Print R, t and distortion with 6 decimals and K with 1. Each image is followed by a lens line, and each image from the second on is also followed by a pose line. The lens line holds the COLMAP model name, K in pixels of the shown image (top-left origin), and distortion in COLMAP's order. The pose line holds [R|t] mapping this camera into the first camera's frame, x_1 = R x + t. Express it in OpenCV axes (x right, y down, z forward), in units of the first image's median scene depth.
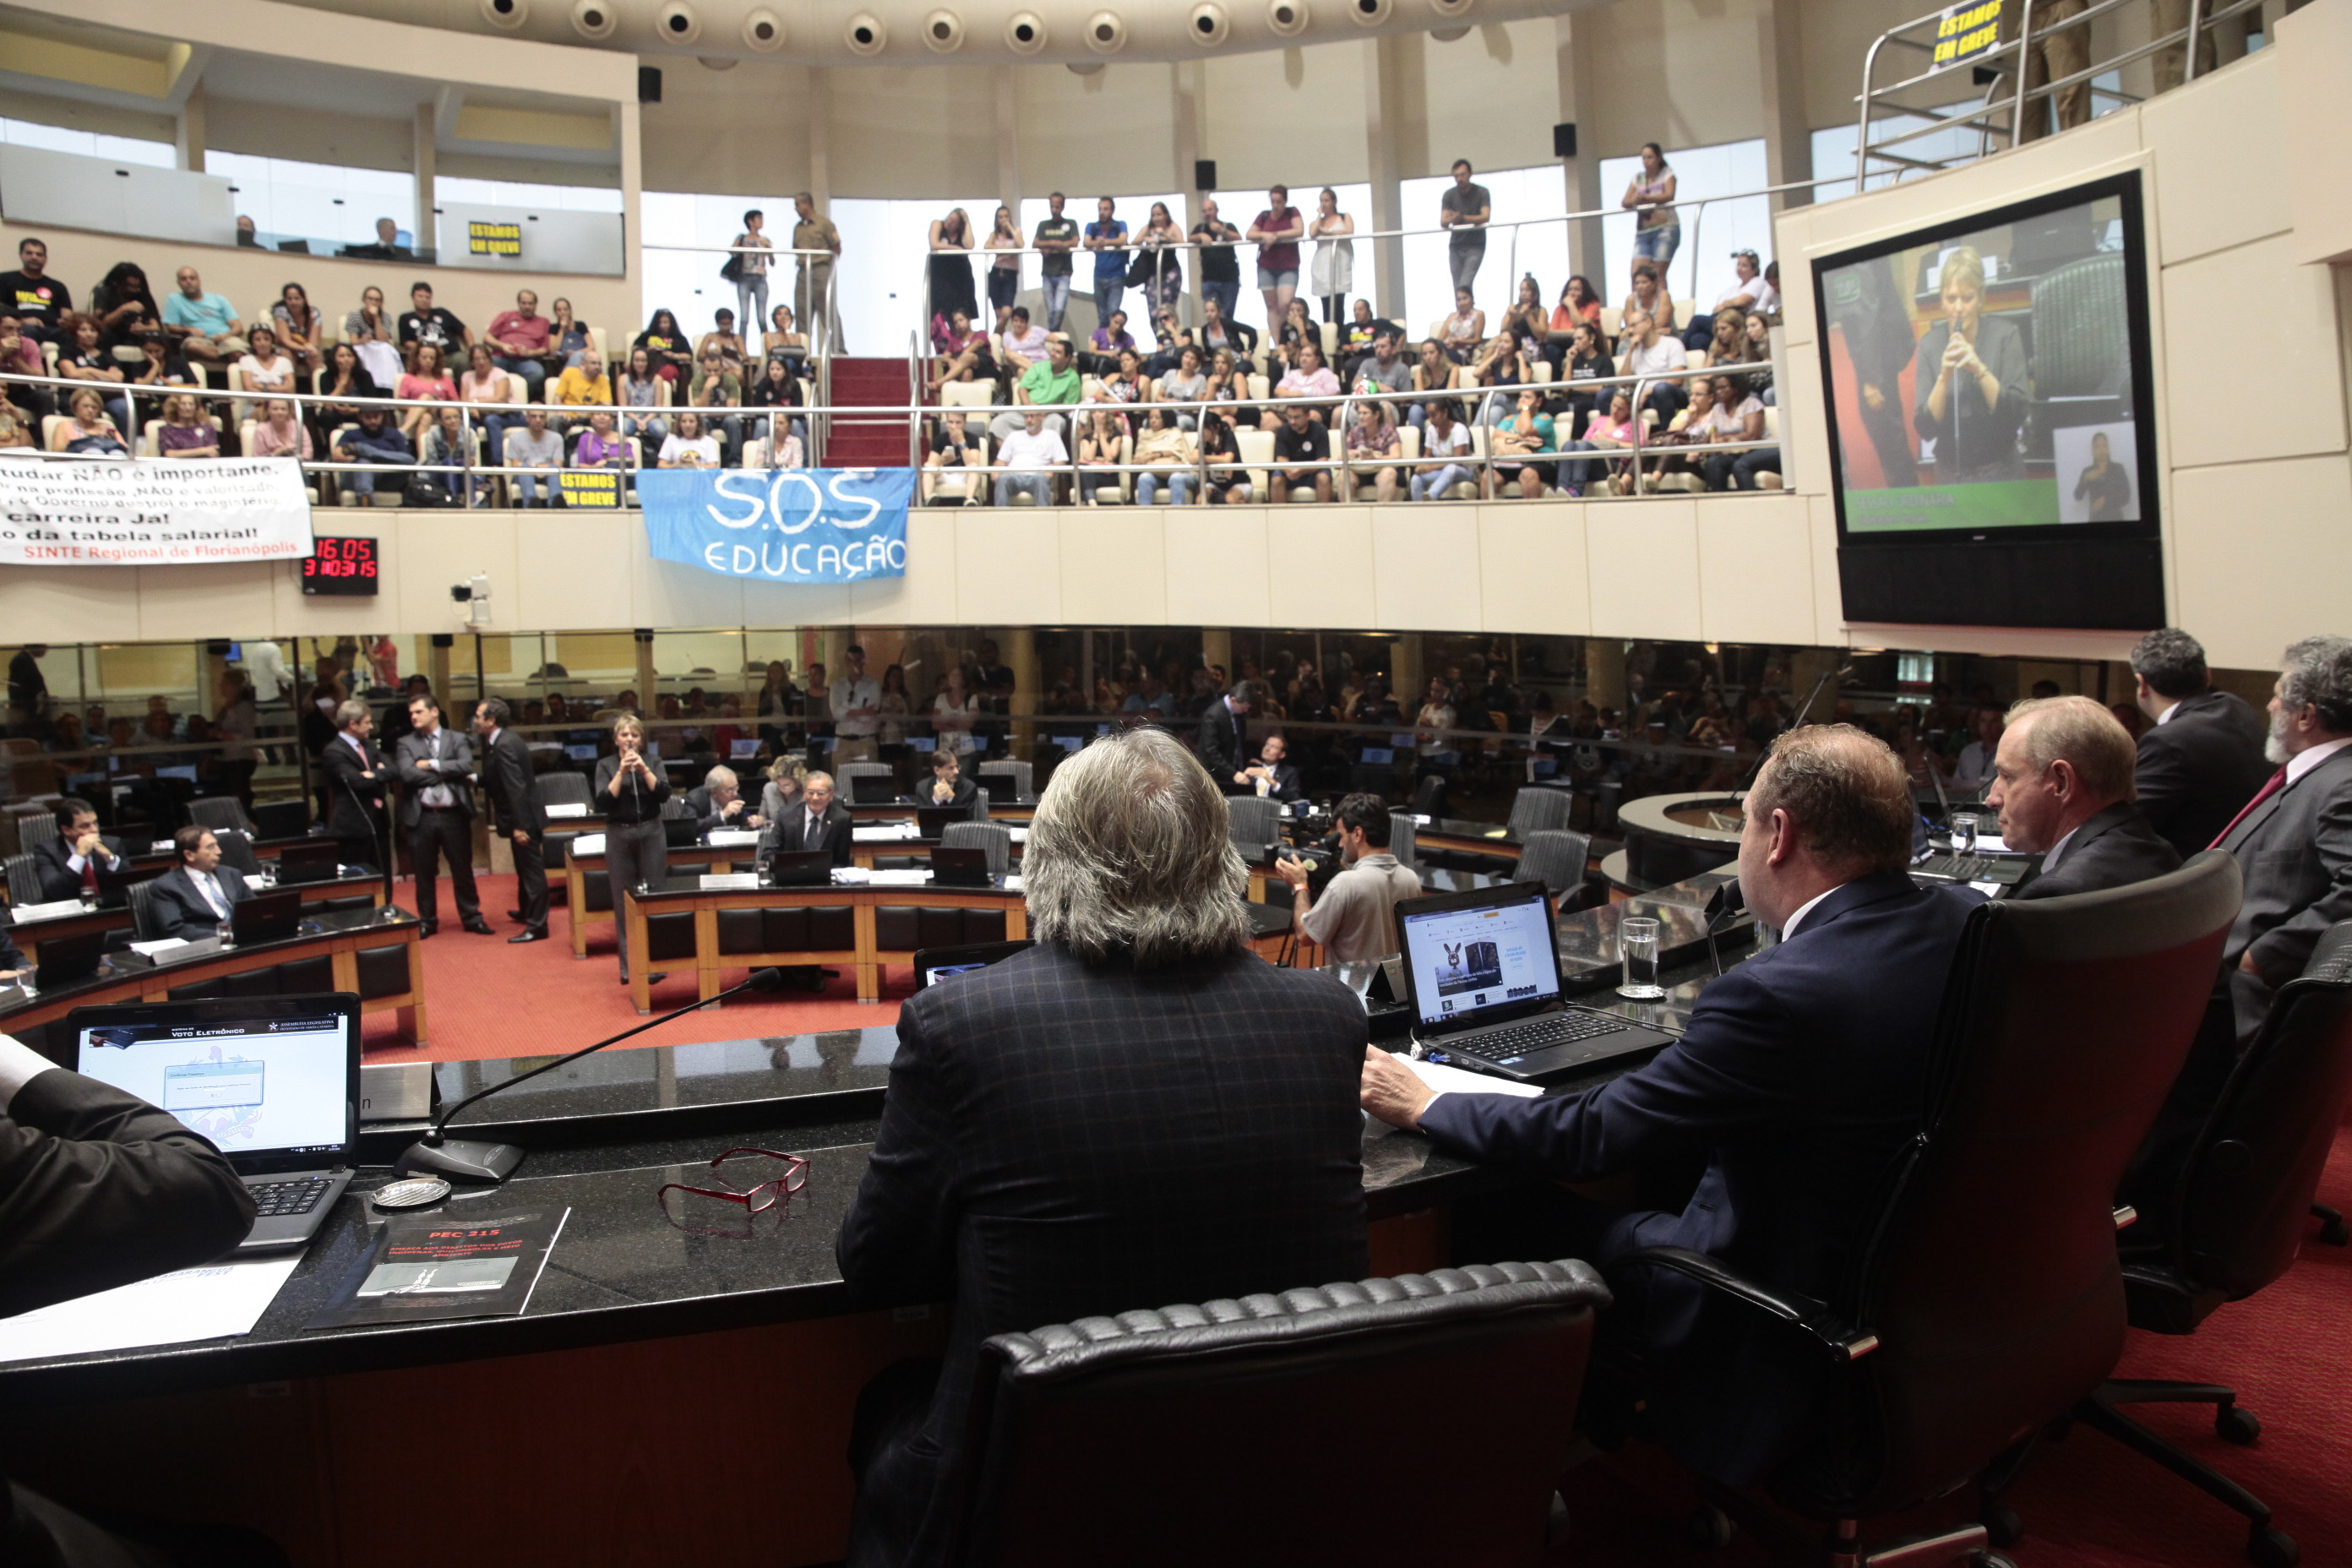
lens RADIAL K [[1578.8, 0, 1167.0], [0, 1578.8, 815.0], [0, 0, 1]] dist [-0.111811, 0.076919]
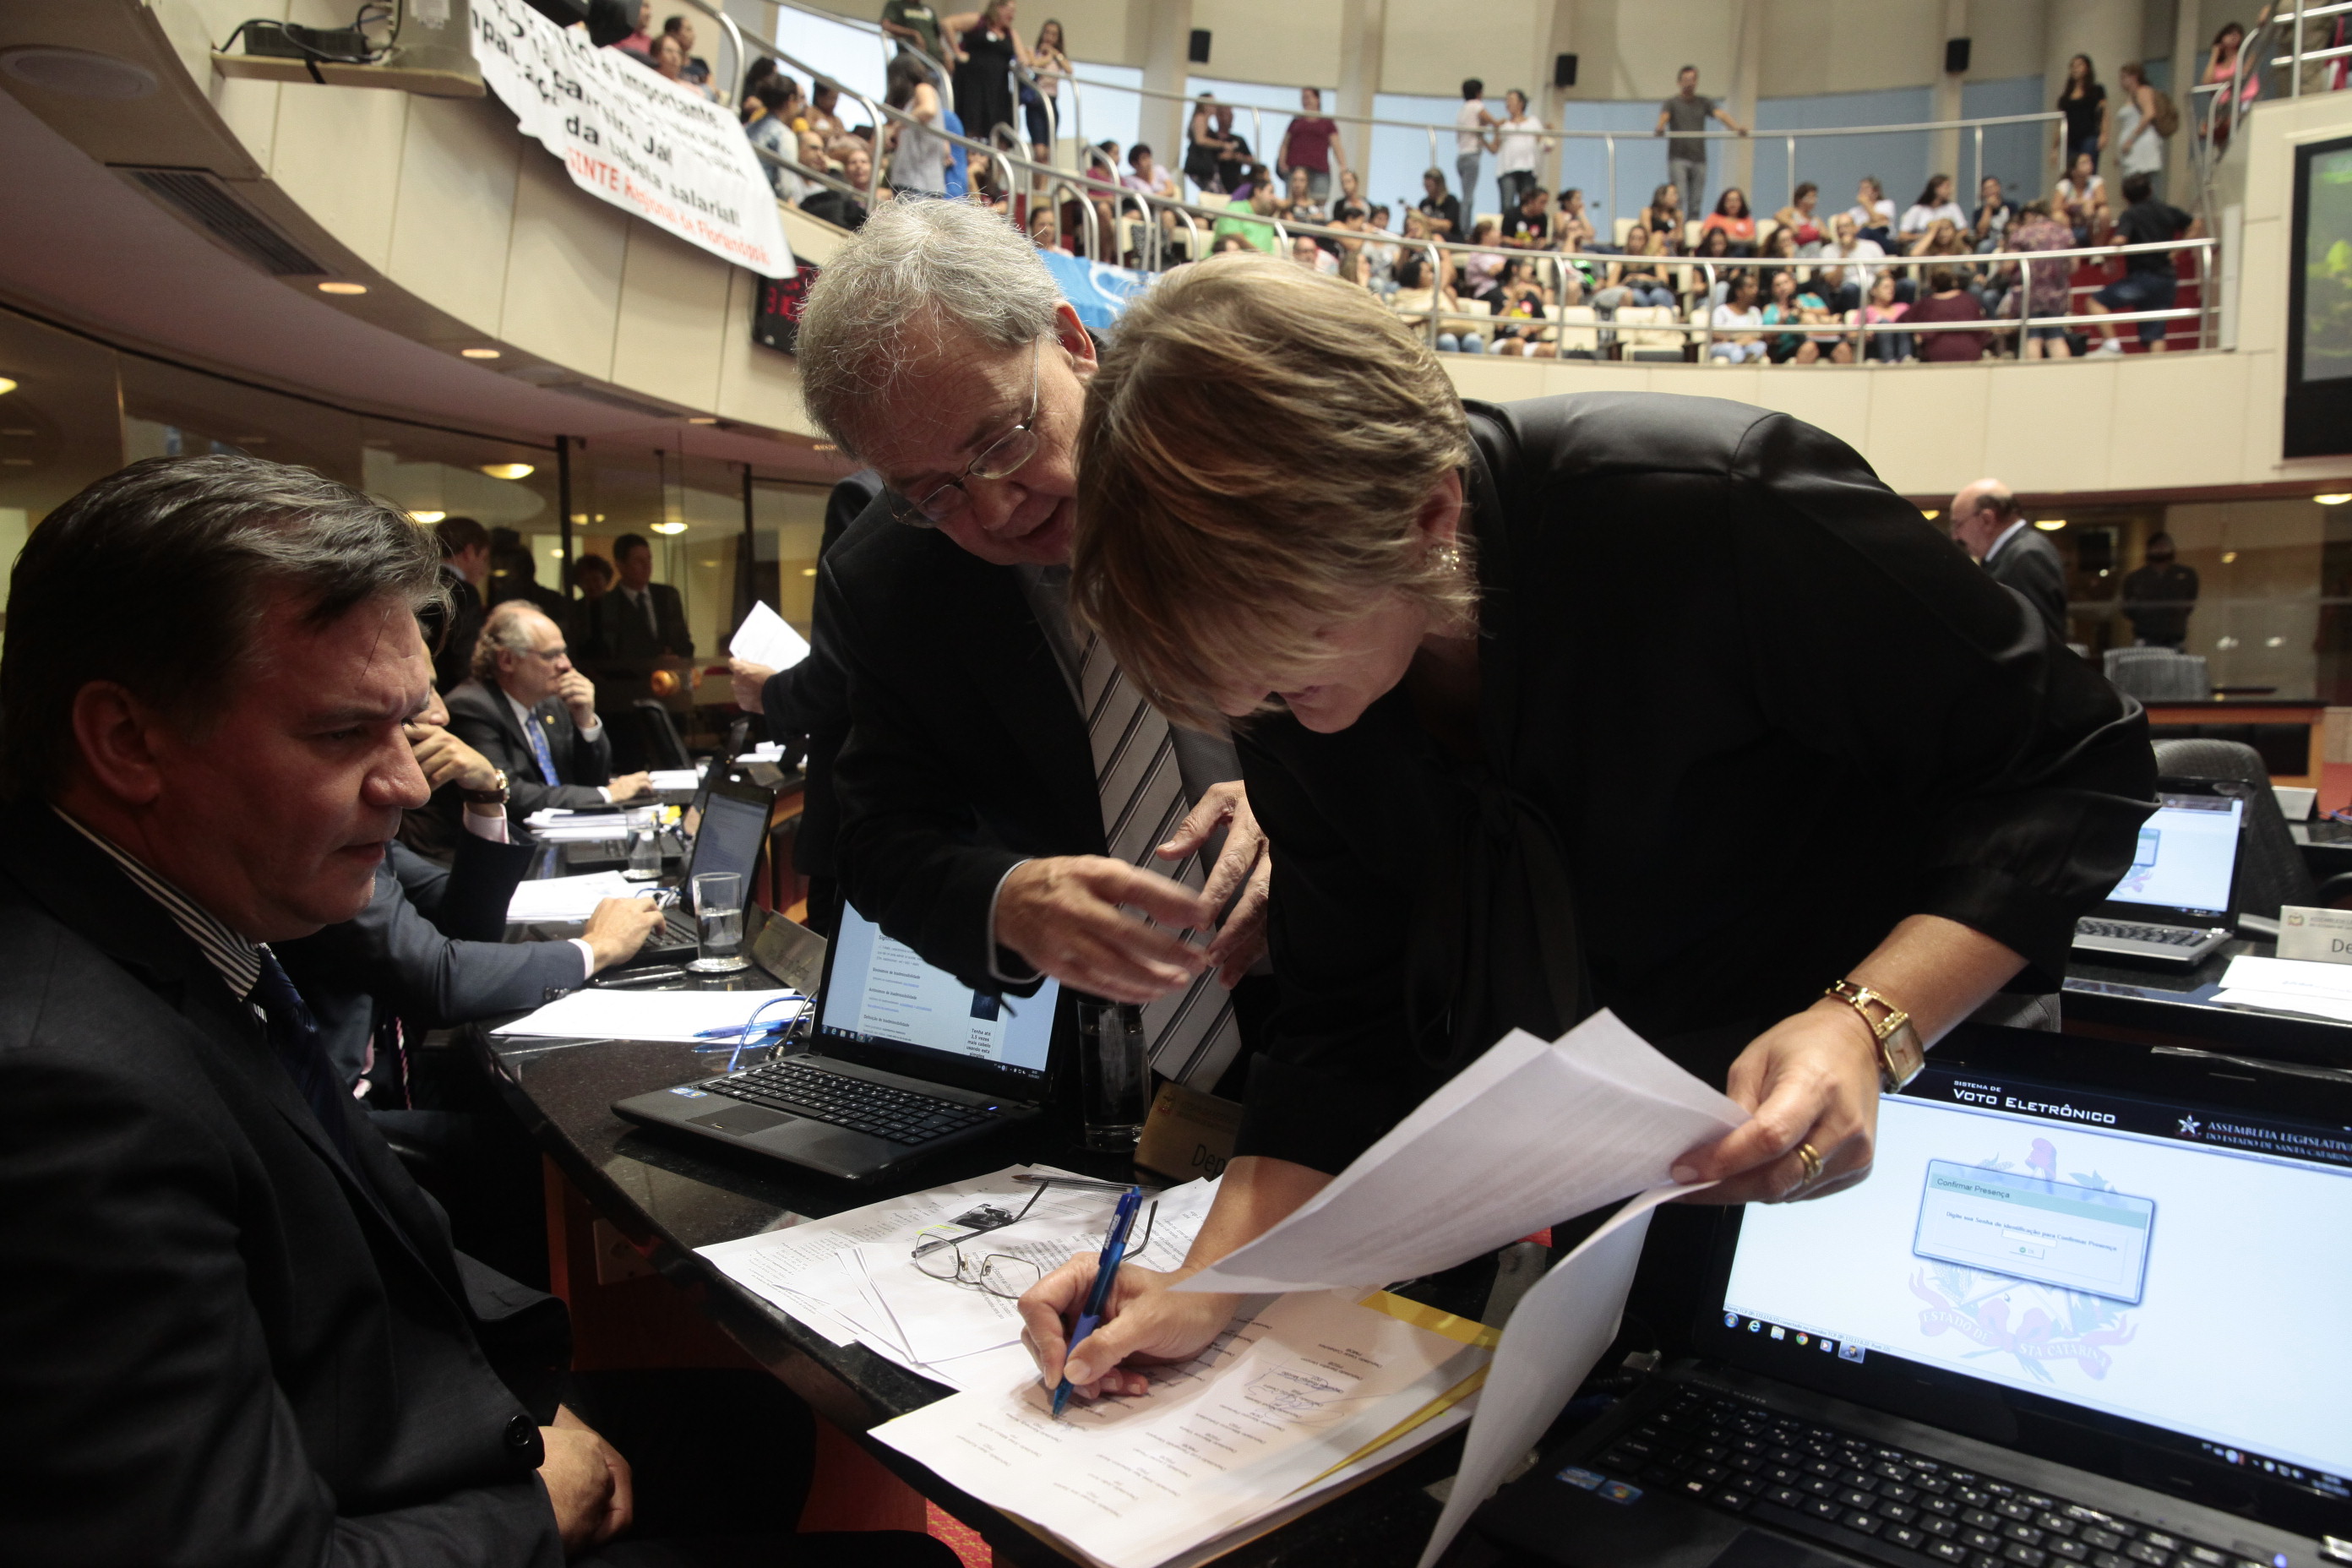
lens RADIAL K [[1578.8, 0, 1167.0], [0, 1578.8, 815.0], [0, 0, 1]] dist [-0.111811, 0.076919]
pose [[0.813308, -0.084960, 0.575598, -0.700007], [0.108508, 0.994074, -0.006592, 0.046527], [-0.571626, 0.067819, 0.817707, 0.395073]]
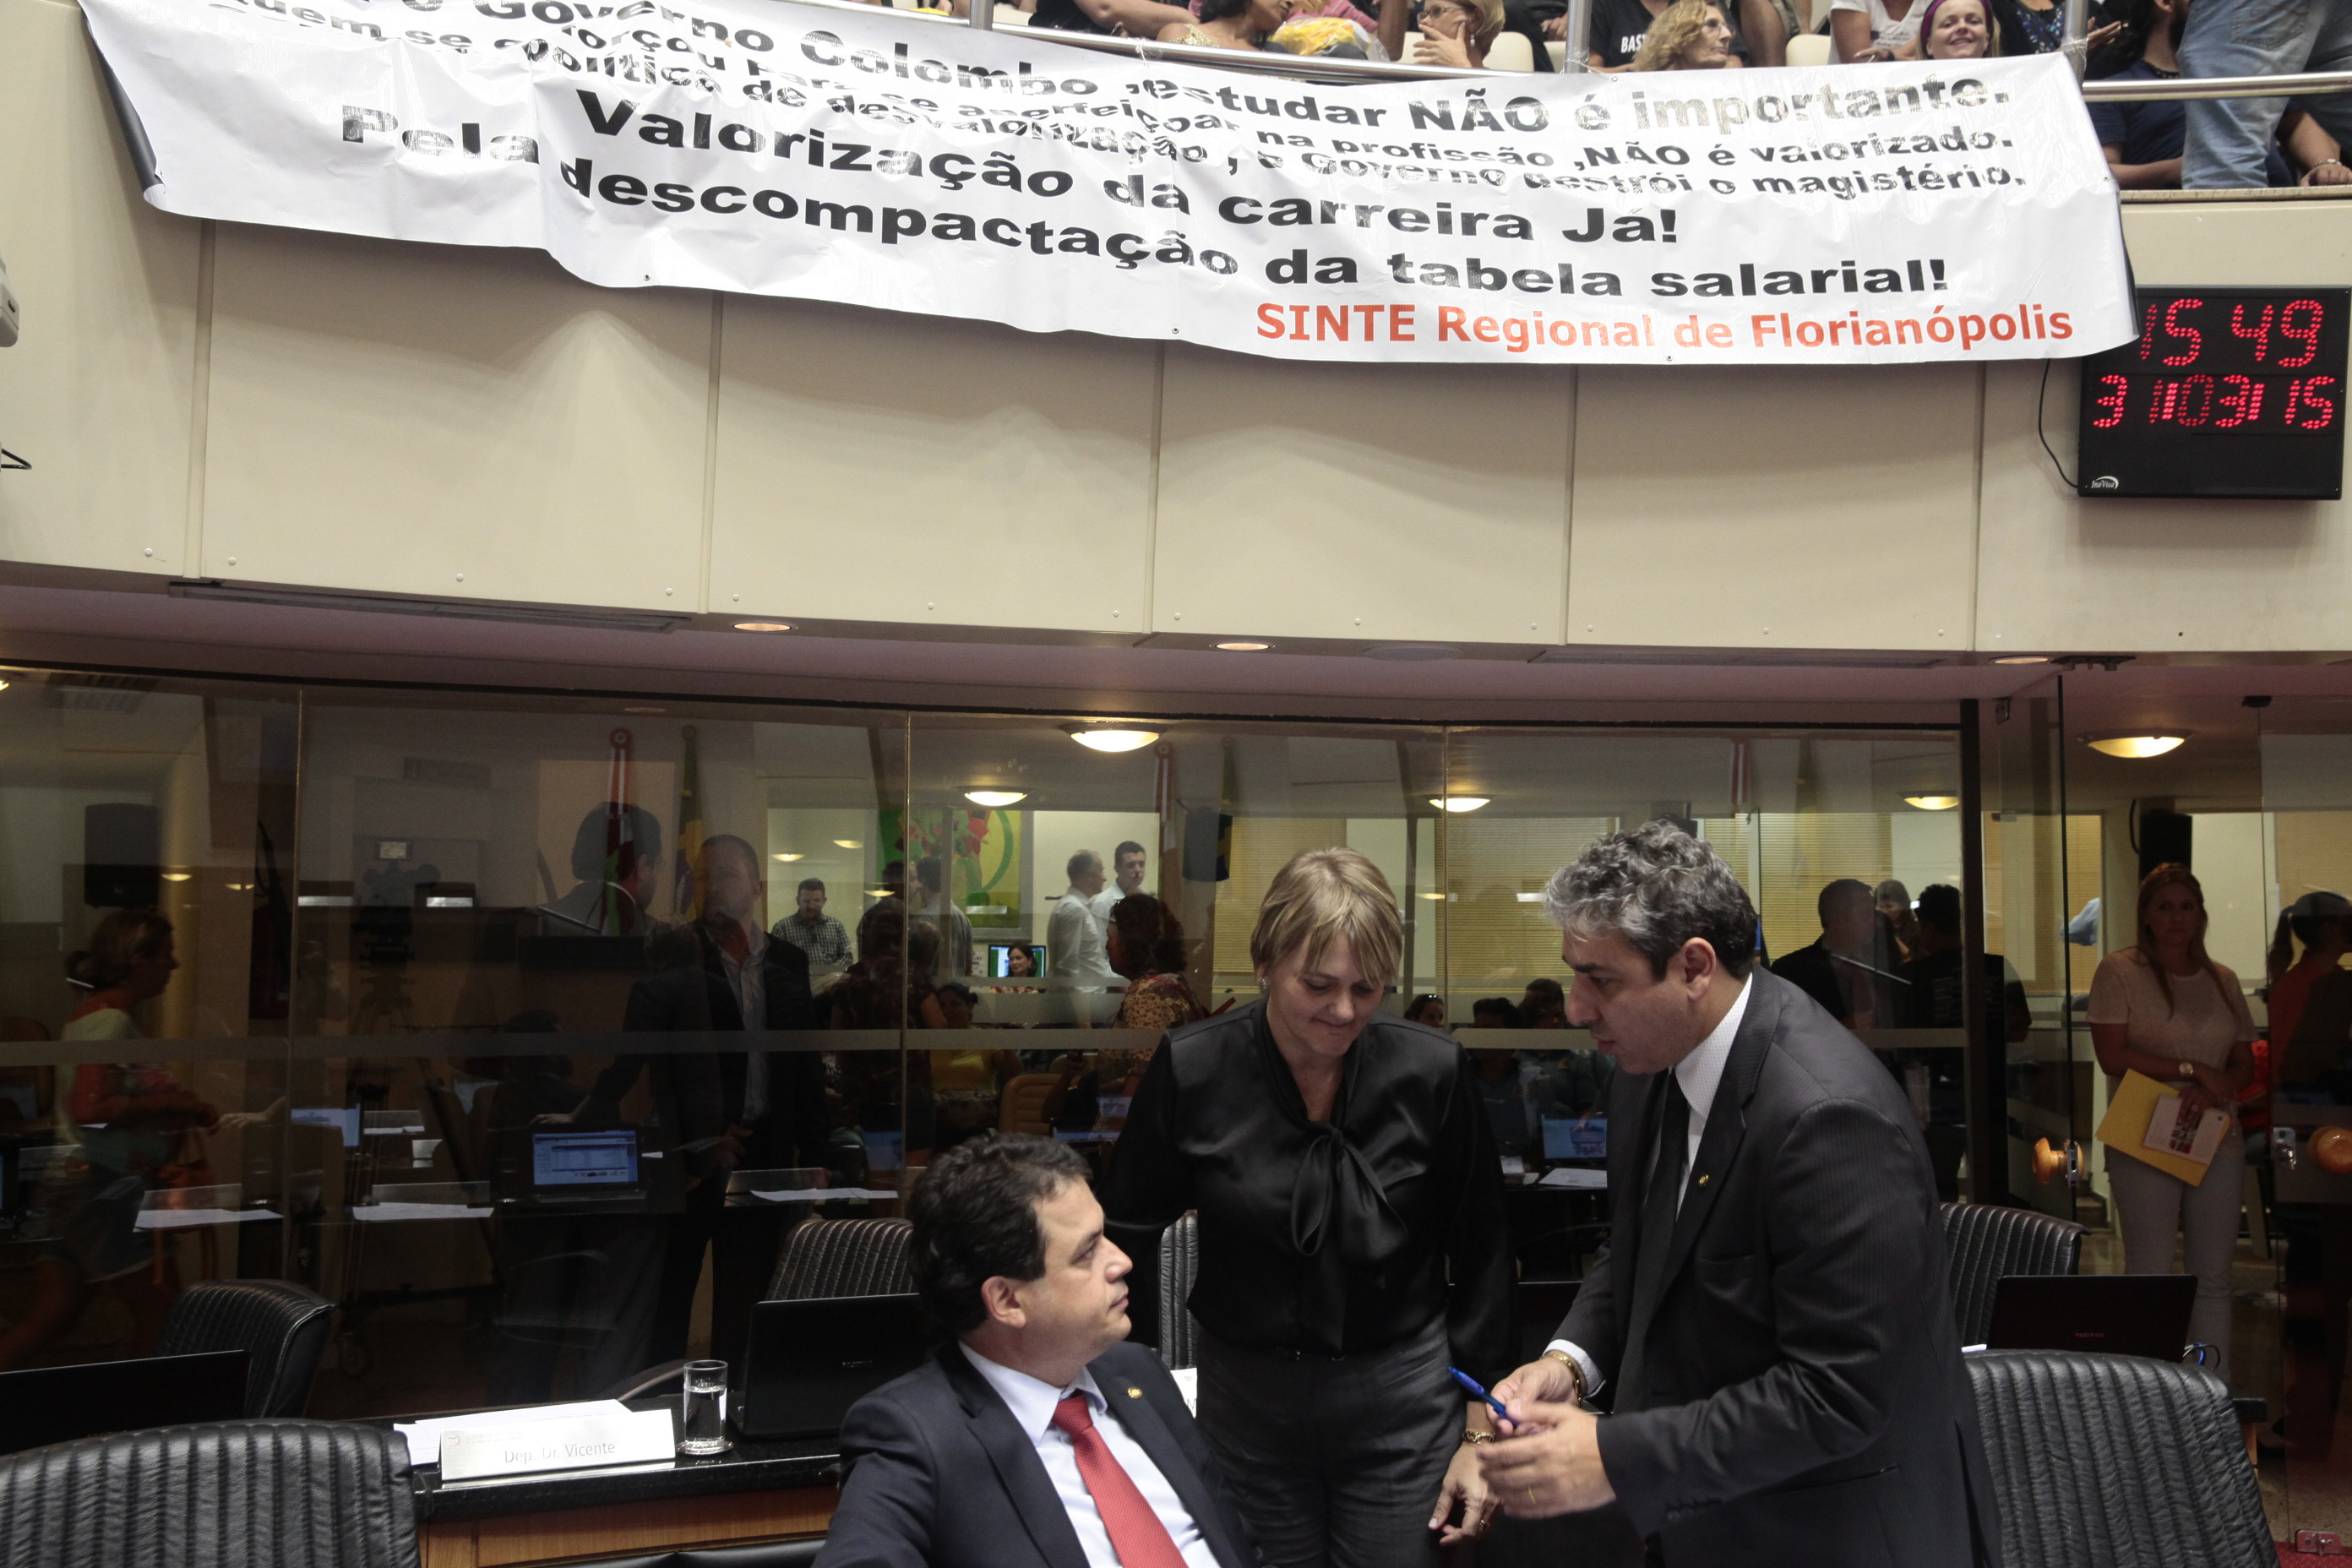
lens RADIAL K [[2232.2, 0, 1176.0], [0, 2232.2, 784.0], [0, 0, 1]] dist [-0.048056, 0.147779]
pose [[0.754180, -0.049020, -0.654835, -0.375204], [-0.099892, 0.977040, -0.188186, 0.000887], [0.649025, 0.207339, 0.731968, 0.535035]]
